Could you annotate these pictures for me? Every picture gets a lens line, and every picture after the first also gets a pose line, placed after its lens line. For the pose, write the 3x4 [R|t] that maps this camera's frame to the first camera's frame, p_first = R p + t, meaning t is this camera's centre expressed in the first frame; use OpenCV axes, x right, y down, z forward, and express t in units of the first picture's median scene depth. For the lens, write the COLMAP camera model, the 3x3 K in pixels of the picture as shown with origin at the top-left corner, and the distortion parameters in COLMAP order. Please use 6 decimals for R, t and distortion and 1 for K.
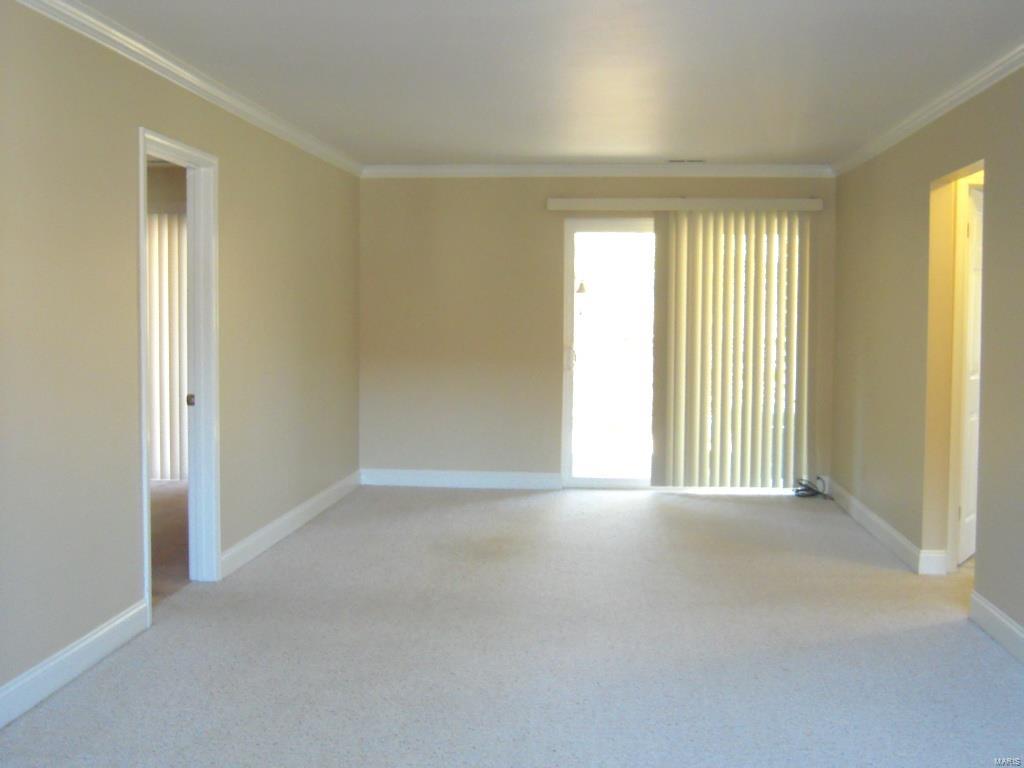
lens RADIAL K [[1249.6, 0, 512.8], [0, 1249.6, 385.9], [0, 0, 1]] dist [-0.051612, 0.000000]
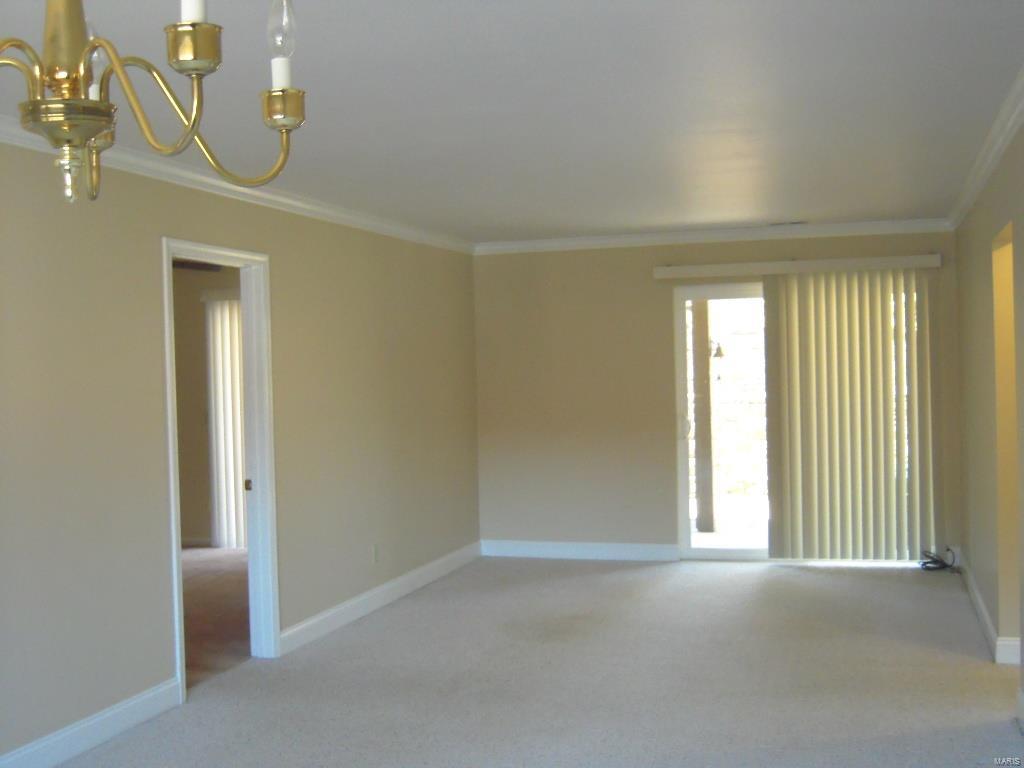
lens RADIAL K [[1249.6, 0, 518.8], [0, 1249.6, 386.4], [0, 0, 1]] dist [-0.051612, 0.000000]
pose [[0.976295, -0.027101, -0.214740, 0.134537], [0.018752, 0.998990, -0.040822, -0.017125], [0.215629, 0.035827, 0.975818, 0.011379]]
